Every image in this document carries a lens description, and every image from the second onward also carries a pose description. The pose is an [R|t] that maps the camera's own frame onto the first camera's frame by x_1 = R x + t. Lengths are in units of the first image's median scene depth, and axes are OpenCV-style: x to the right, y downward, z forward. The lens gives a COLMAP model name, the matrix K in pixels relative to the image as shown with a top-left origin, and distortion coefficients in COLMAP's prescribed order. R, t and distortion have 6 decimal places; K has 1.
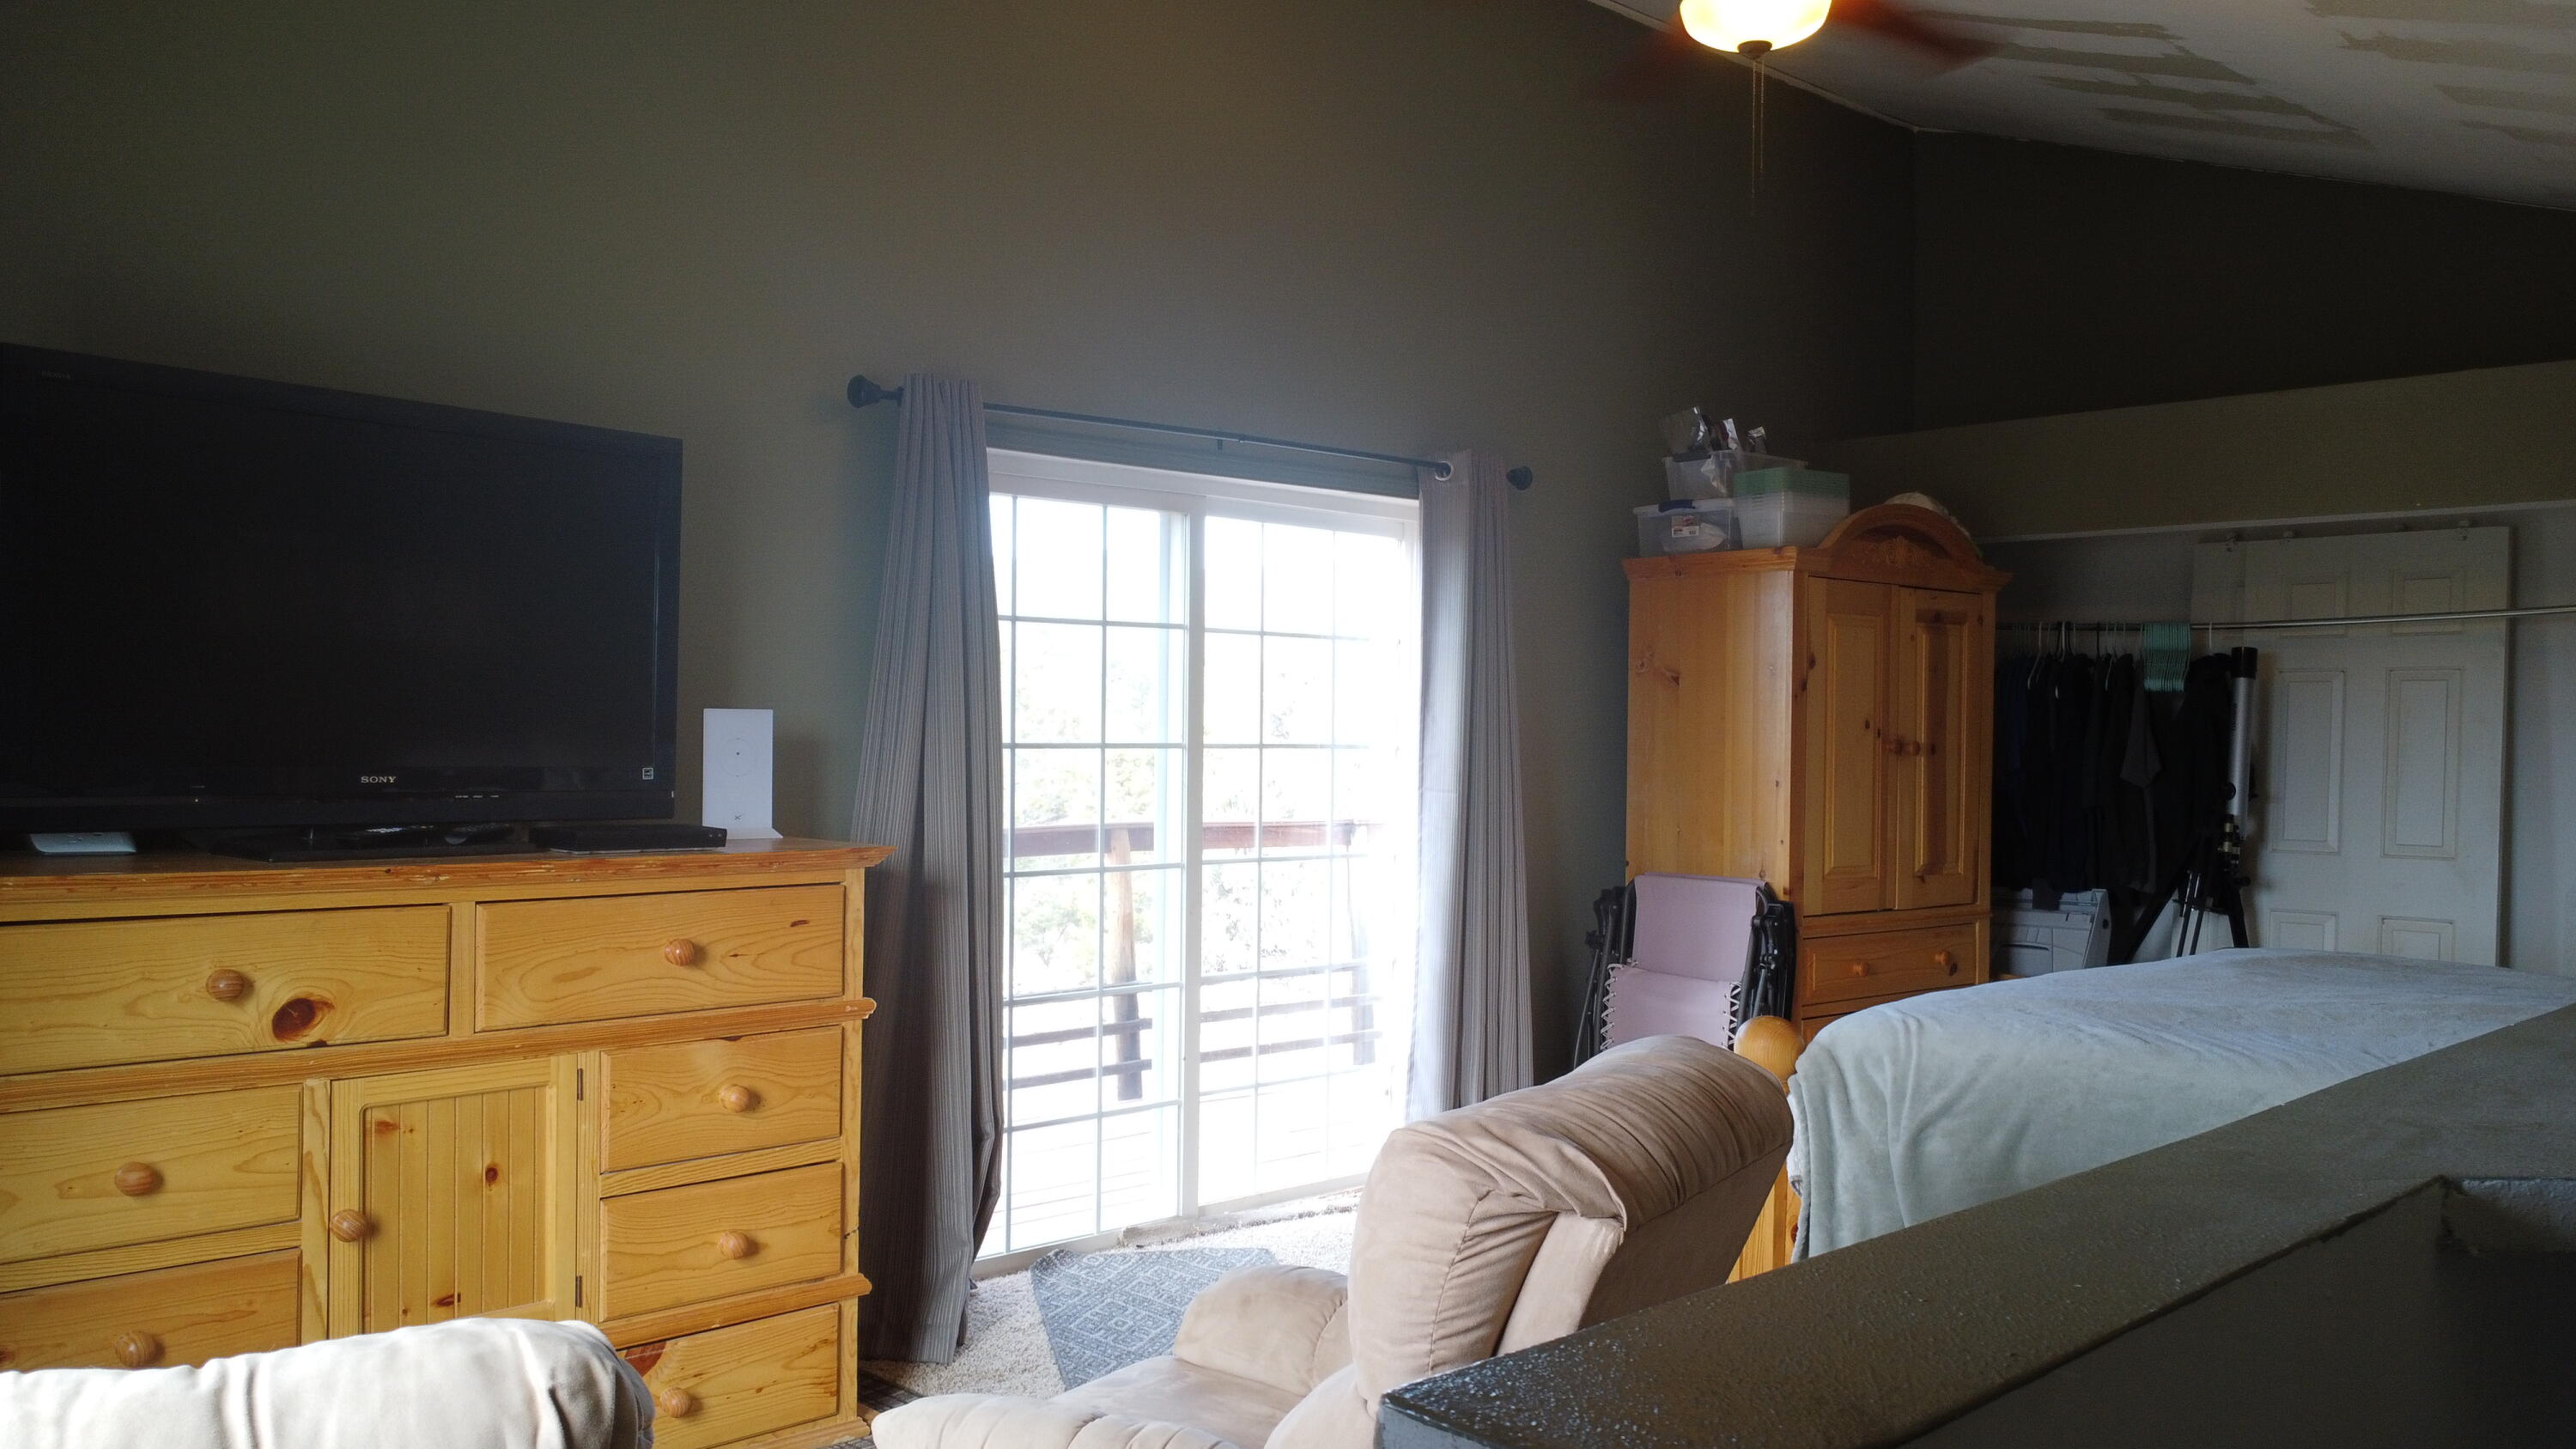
lens RADIAL K [[1941.8, 0, 1282.5], [0, 1941.8, 729.7], [0, 0, 1]] dist [0.007246, -0.008832]
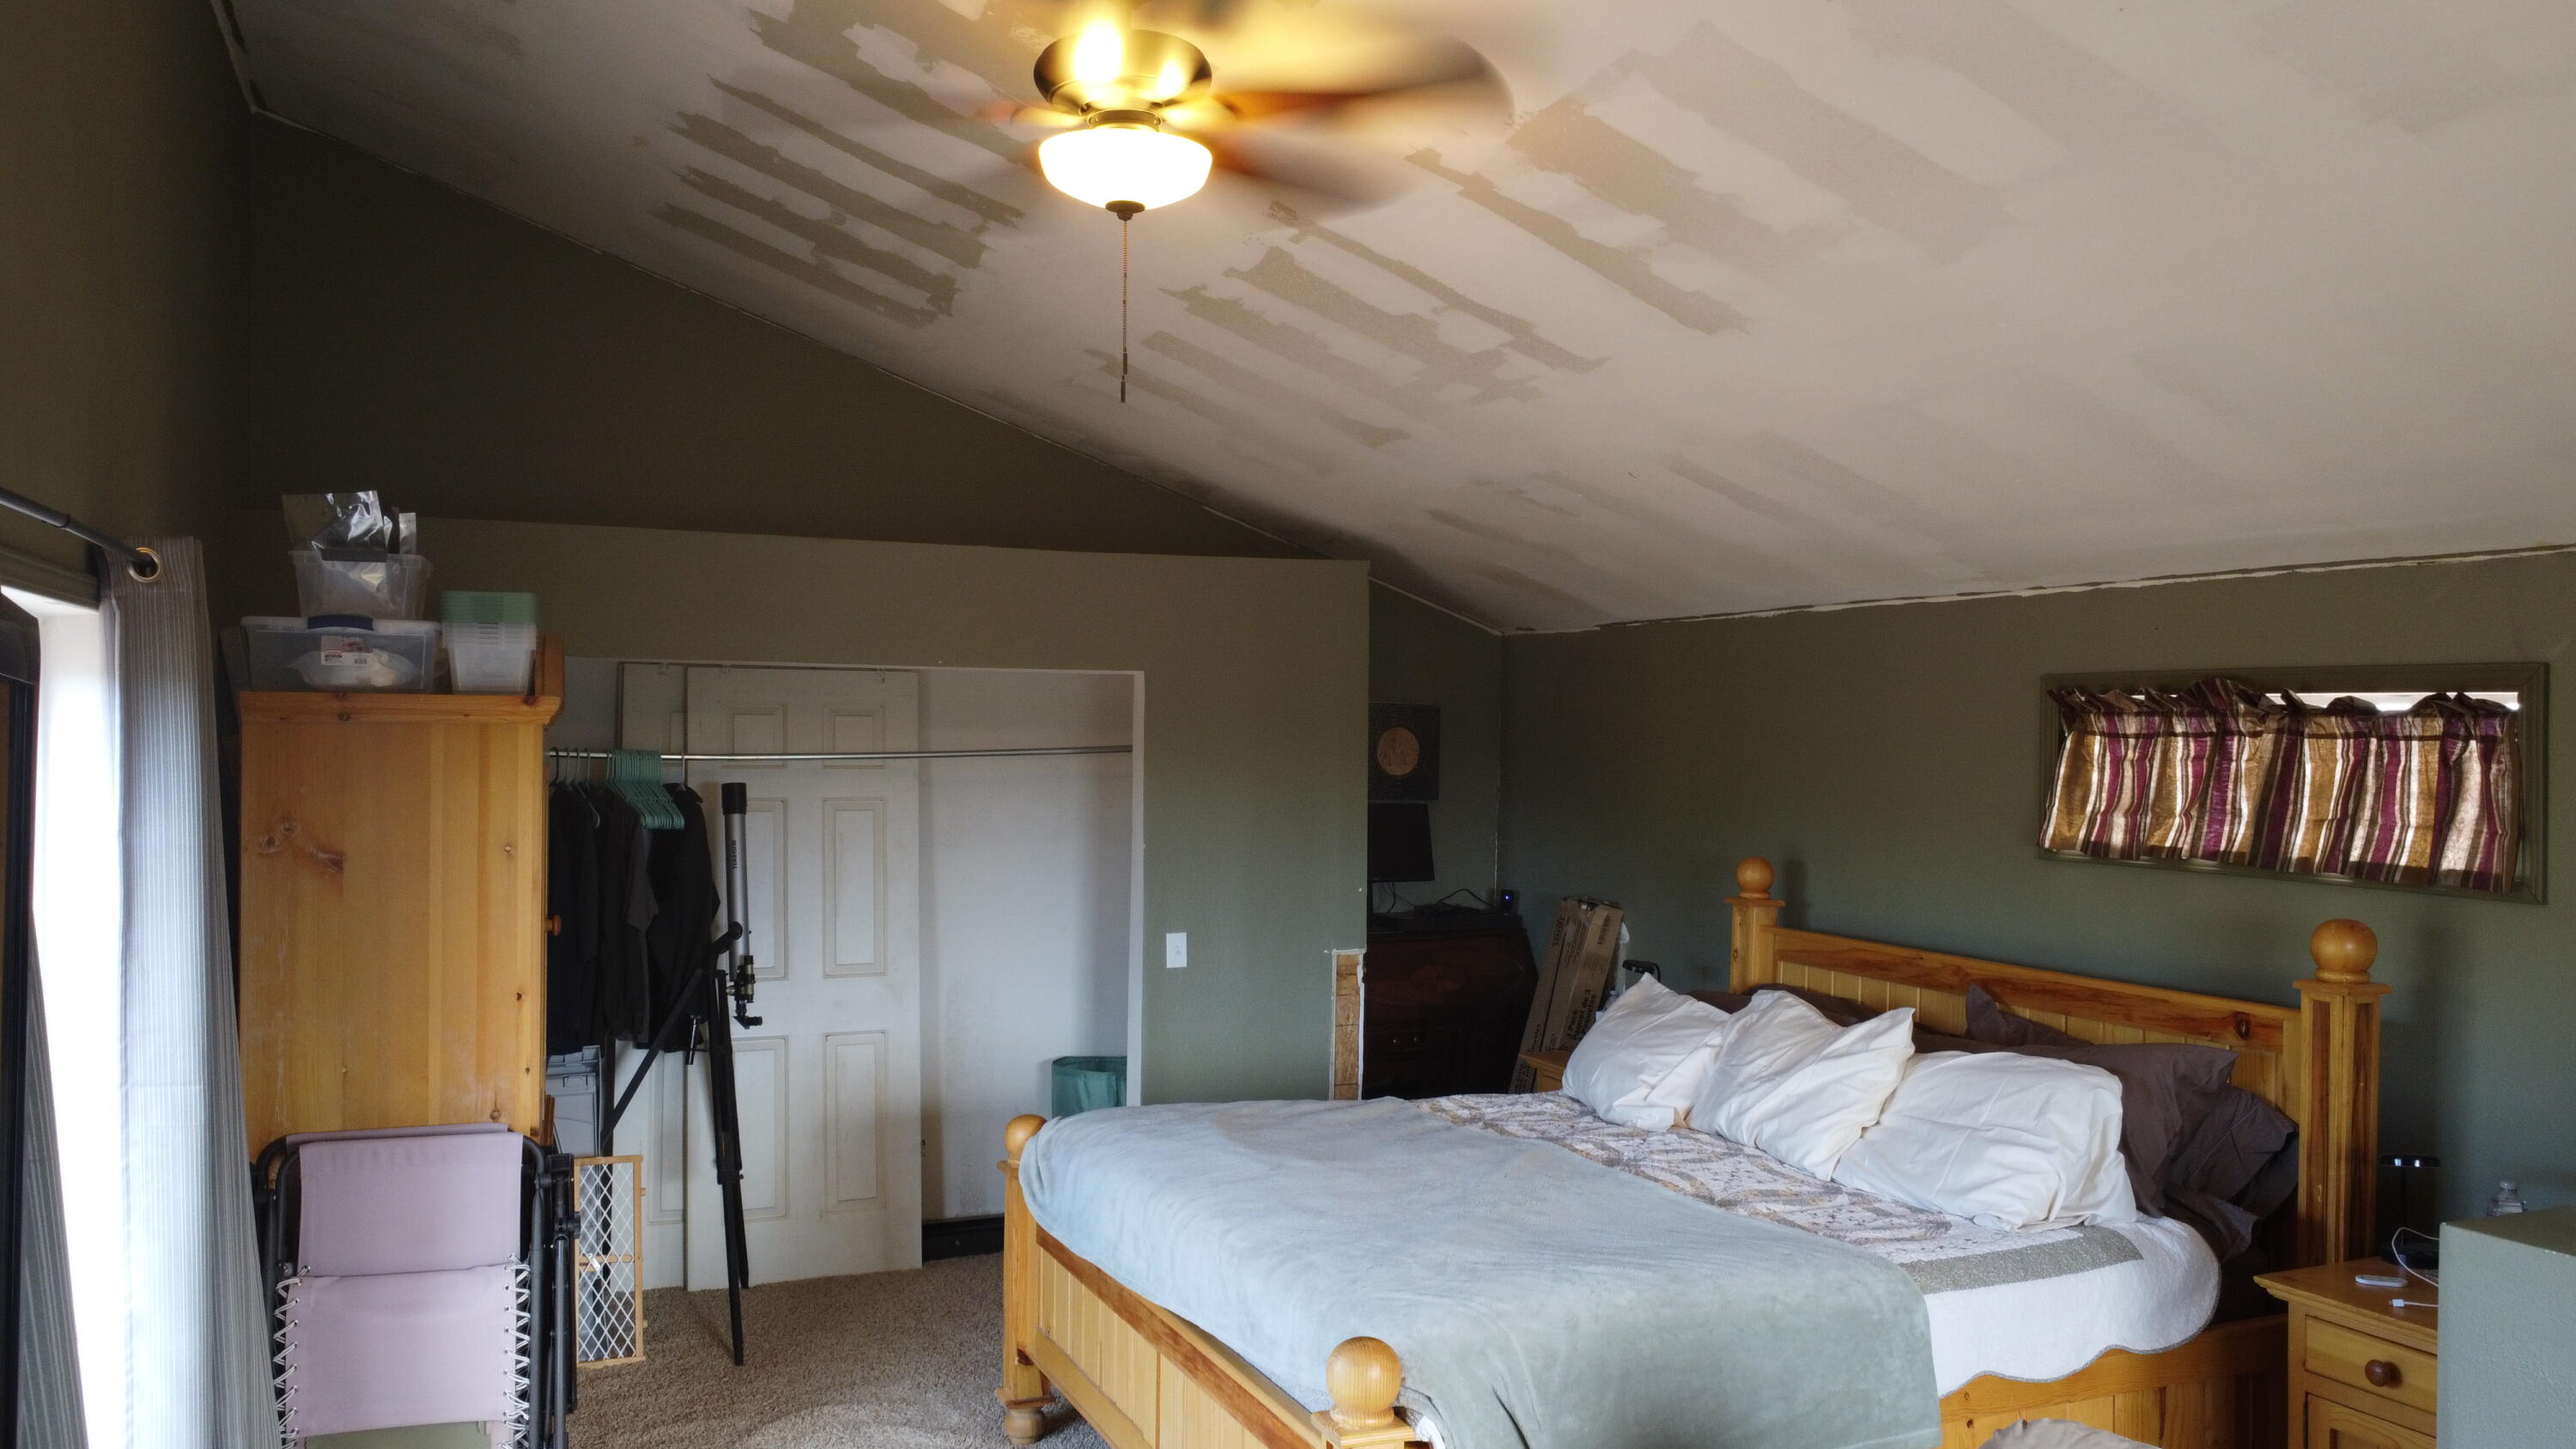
lens RADIAL K [[1941.8, 0, 1283.5], [0, 1941.8, 732.3], [0, 0, 1]] dist [0.007246, -0.008832]
pose [[0.338494, -0.009087, 0.940925, -0.375420], [-0.002425, 0.999942, 0.010530, -0.087126], [-0.940965, -0.005846, 0.338452, 0.443213]]
